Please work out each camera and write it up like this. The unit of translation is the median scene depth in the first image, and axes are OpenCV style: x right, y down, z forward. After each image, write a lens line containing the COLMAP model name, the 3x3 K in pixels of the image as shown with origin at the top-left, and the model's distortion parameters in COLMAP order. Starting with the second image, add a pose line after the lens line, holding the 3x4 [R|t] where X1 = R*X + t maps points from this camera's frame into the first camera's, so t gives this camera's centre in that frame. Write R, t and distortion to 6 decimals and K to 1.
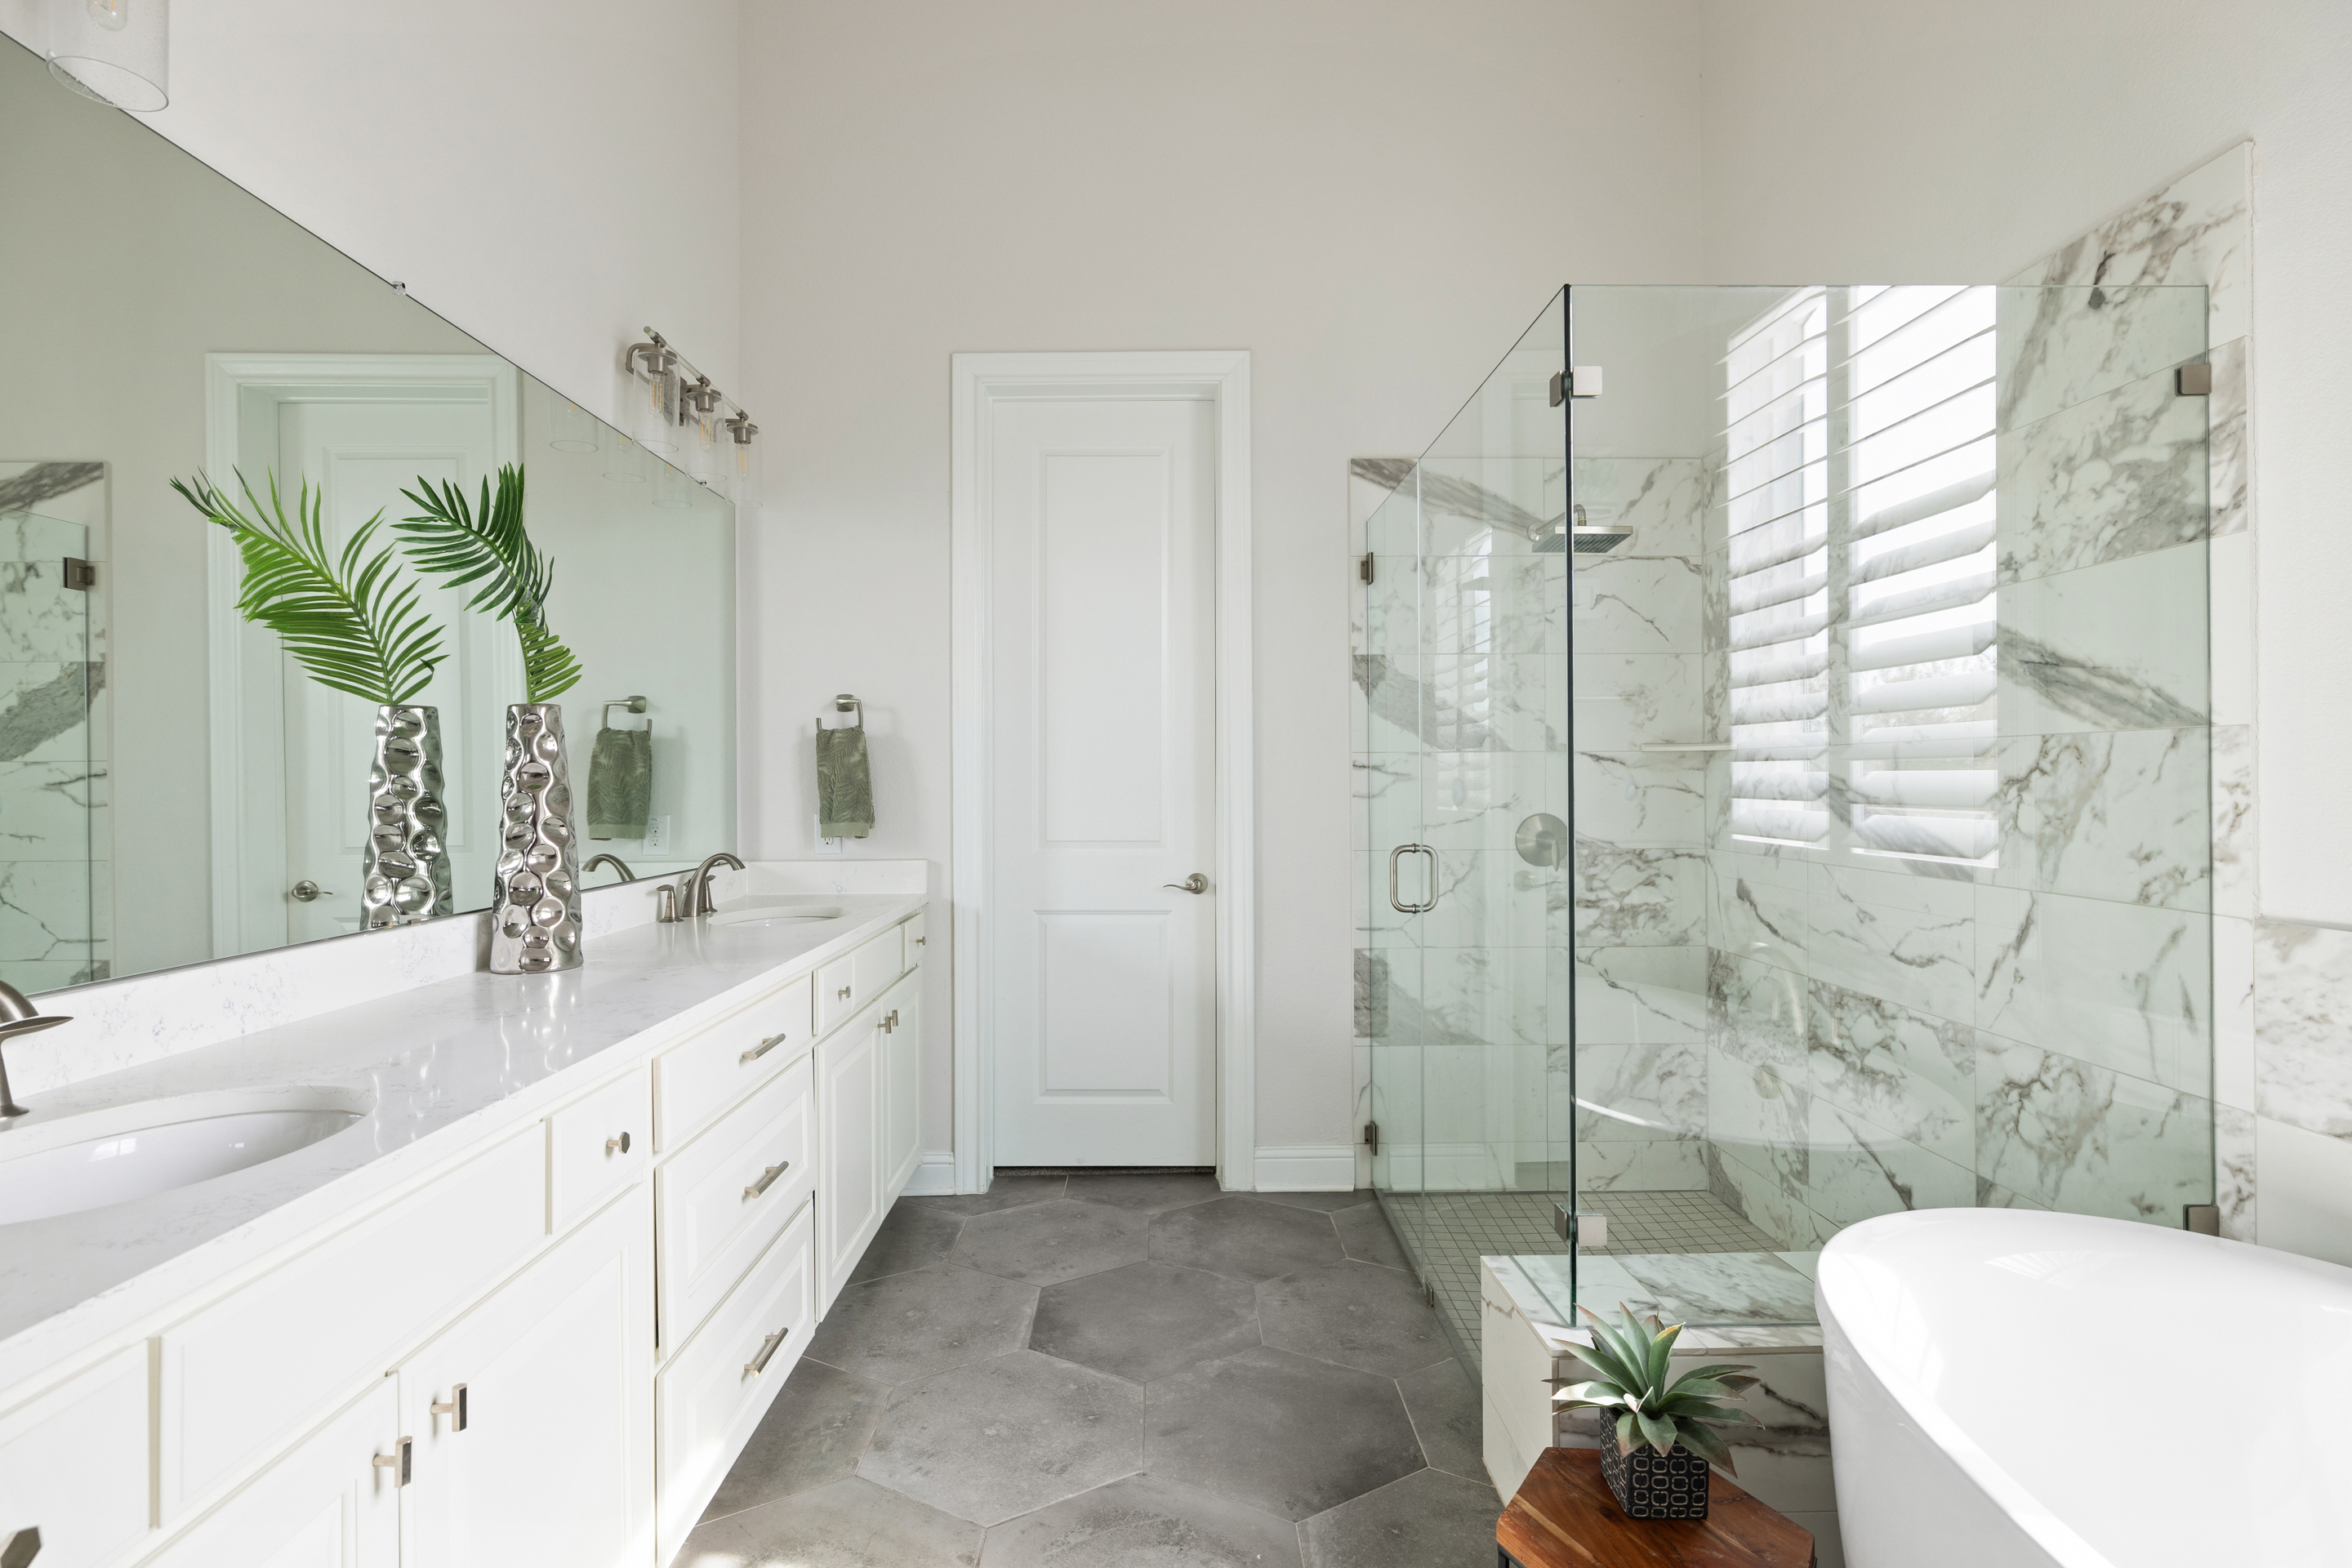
lens RADIAL K [[1114.8, 0, 1182.2], [0, 1114.8, 778.2], [0, 0, 1]] dist [-0.007600, 0.002656]
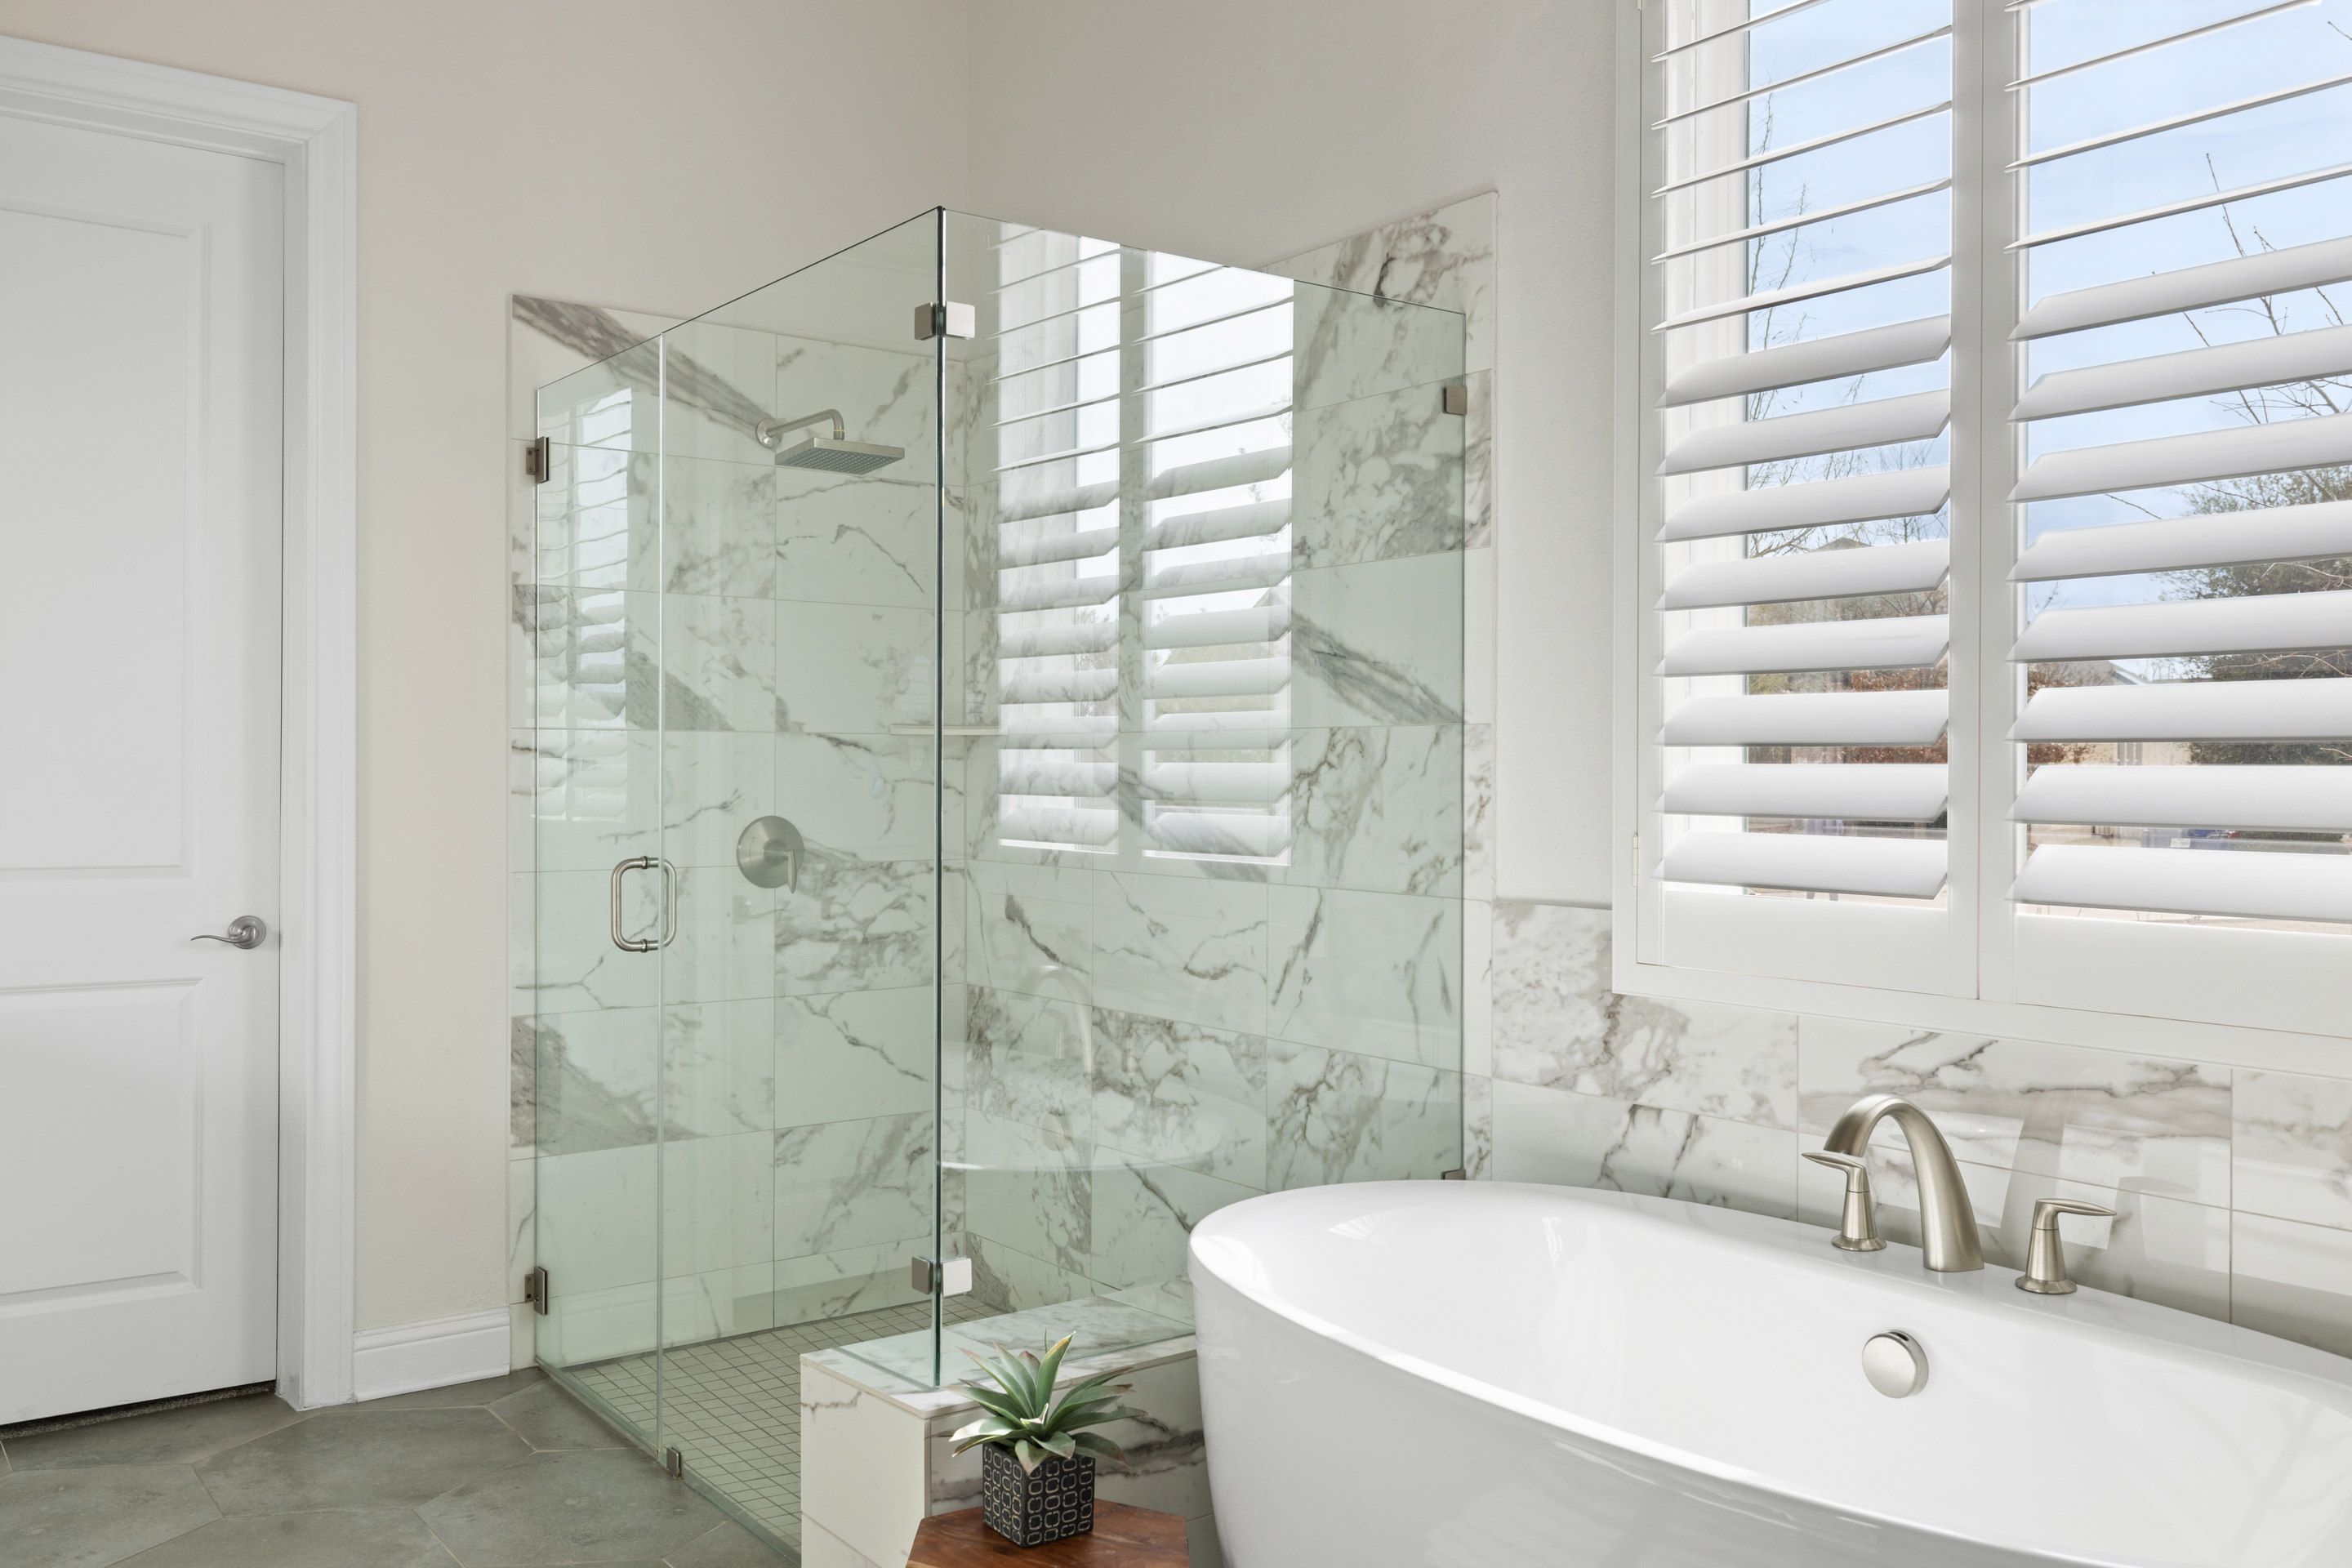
lens RADIAL K [[1798.2, 0, 1176.1], [0, 1798.2, 780.0], [0, 0, 1]] dist [-0.004855, 0.008625]
pose [[0.814595, 0.004237, 0.580014, -0.190084], [-0.007689, 0.999964, 0.003495, 0.002019], [-0.579979, -0.007306, 0.814599, -0.158249]]
